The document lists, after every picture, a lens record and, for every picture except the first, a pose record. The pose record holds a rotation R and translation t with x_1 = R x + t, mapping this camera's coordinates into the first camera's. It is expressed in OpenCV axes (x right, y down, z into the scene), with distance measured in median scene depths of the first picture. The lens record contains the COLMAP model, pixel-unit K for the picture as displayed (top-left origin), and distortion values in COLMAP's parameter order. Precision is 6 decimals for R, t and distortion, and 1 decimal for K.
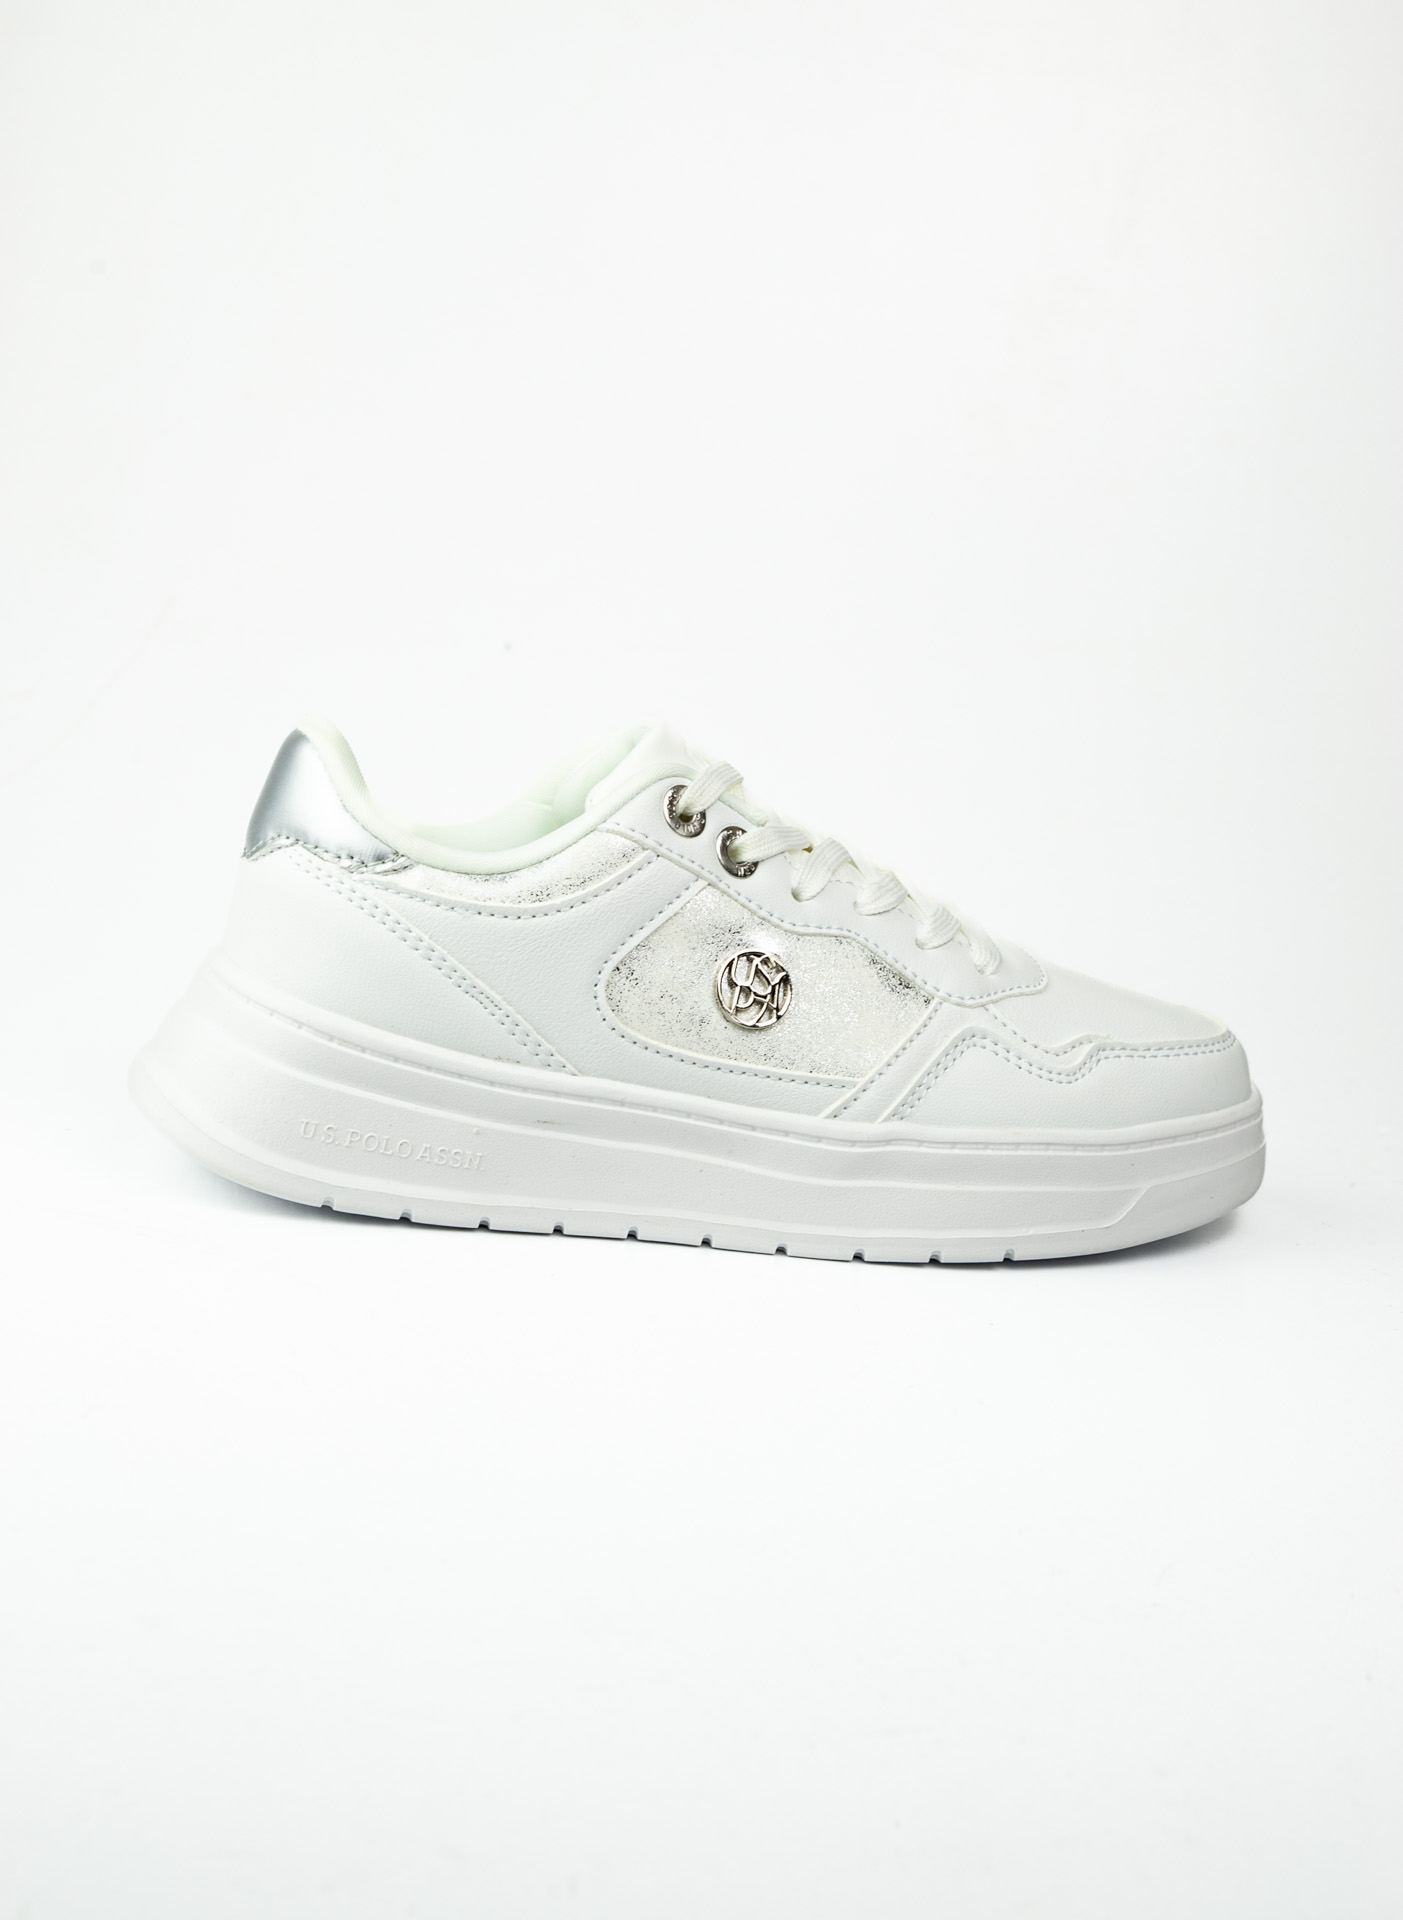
lens RADIAL K [[2892.2, 0, 701.5], [0, 2892.2, 960.0], [0, 0, 1]] dist [0.000032, -0.003792]
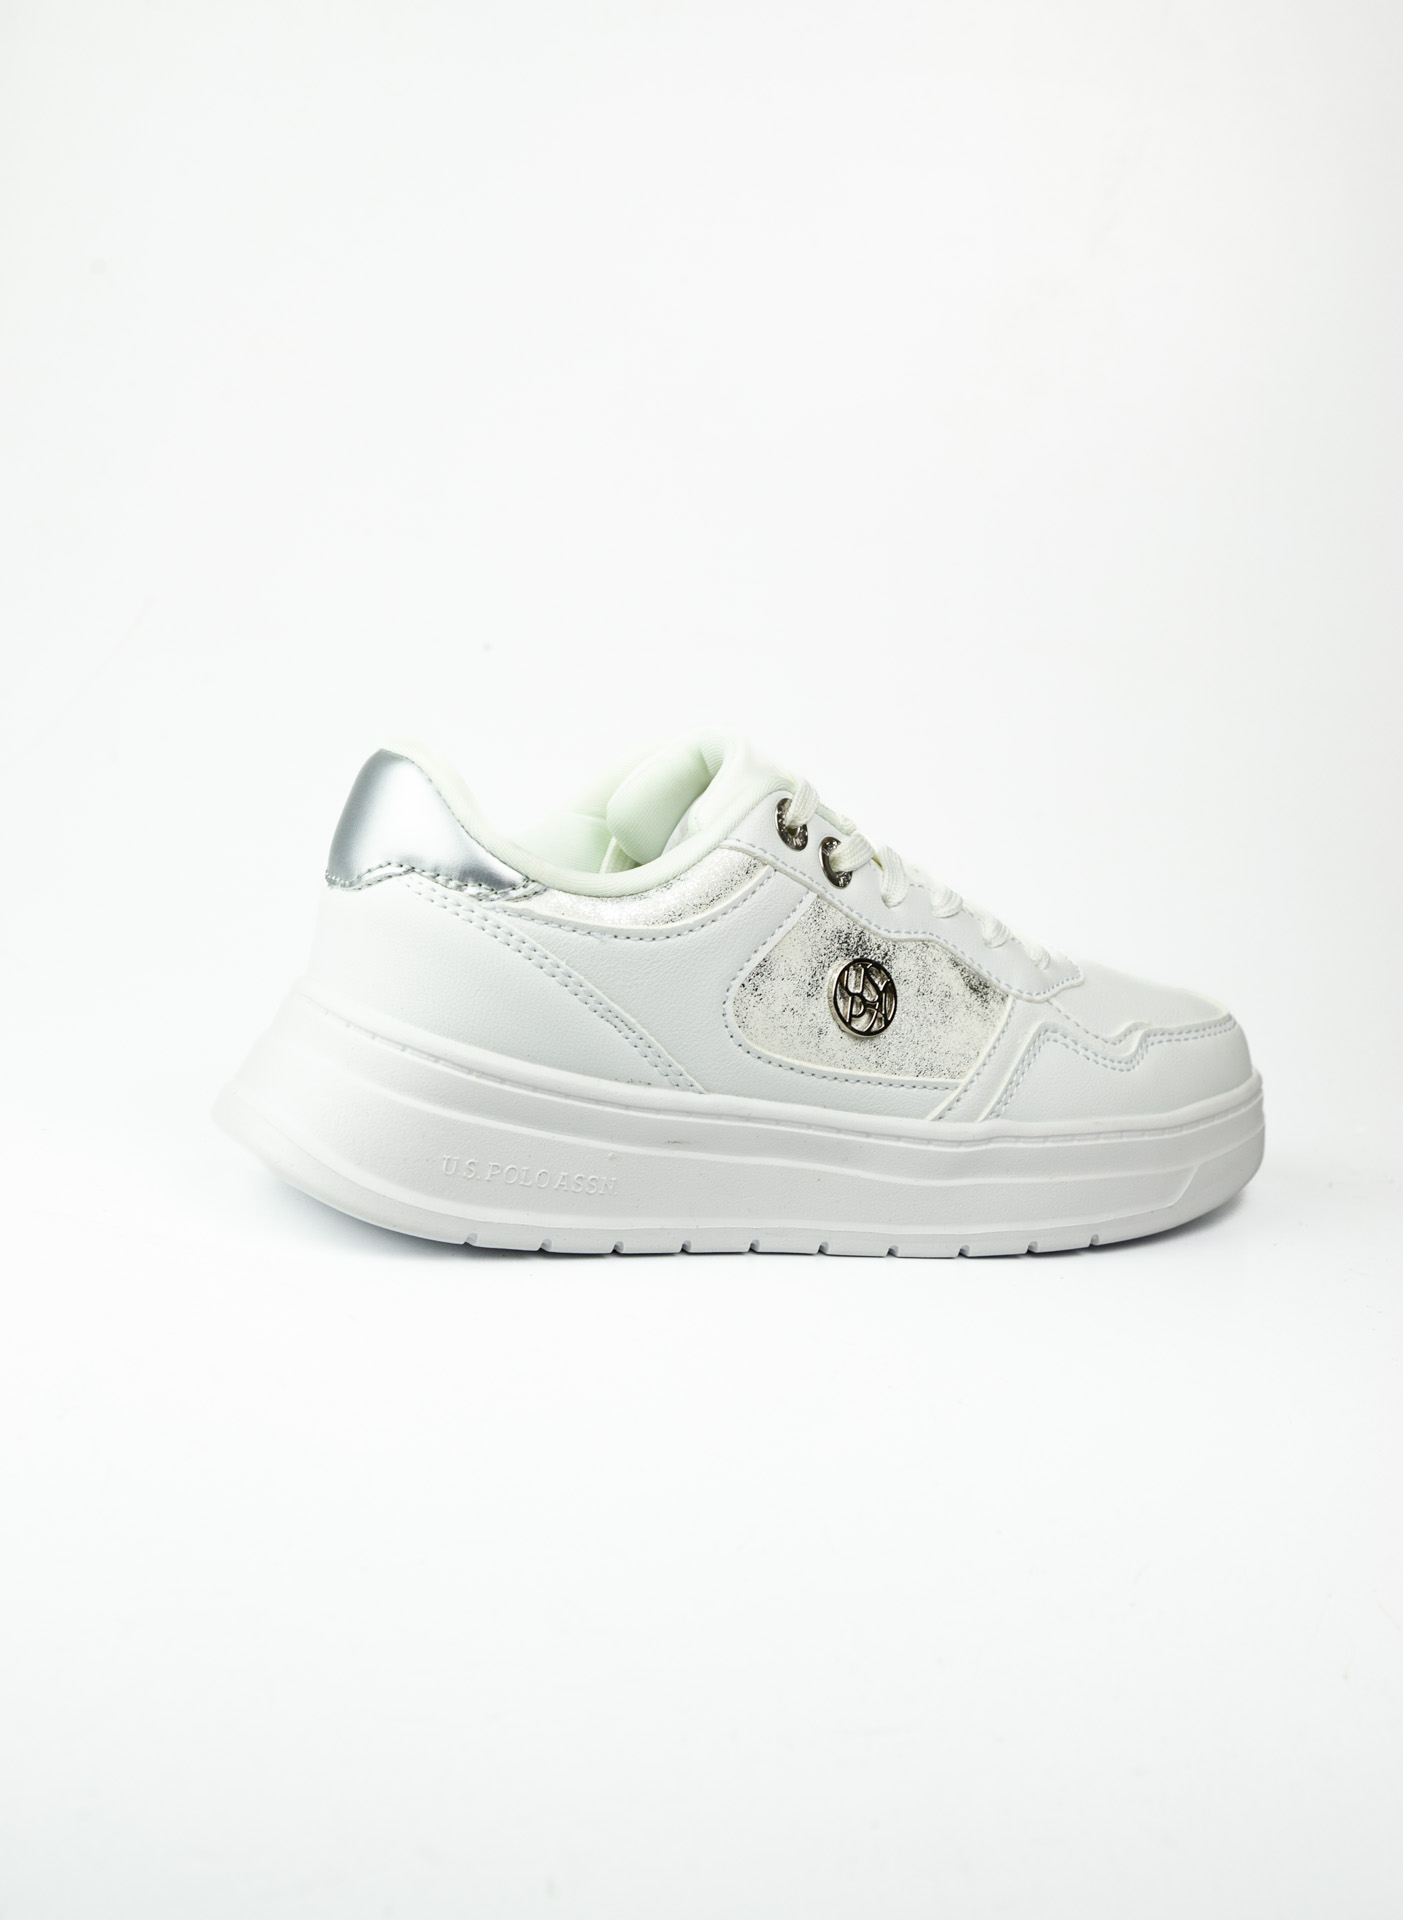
lens RADIAL K [[2892.2, 0, 701.5], [0, 2892.2, 960.0], [0, 0, 1]] dist [0.000032, -0.003792]
pose [[0.964867, -0.046272, 0.258632, -0.299248], [0.038585, 0.998652, 0.034724, -0.040672], [-0.259890, -0.023525, 0.965352, 0.039076]]
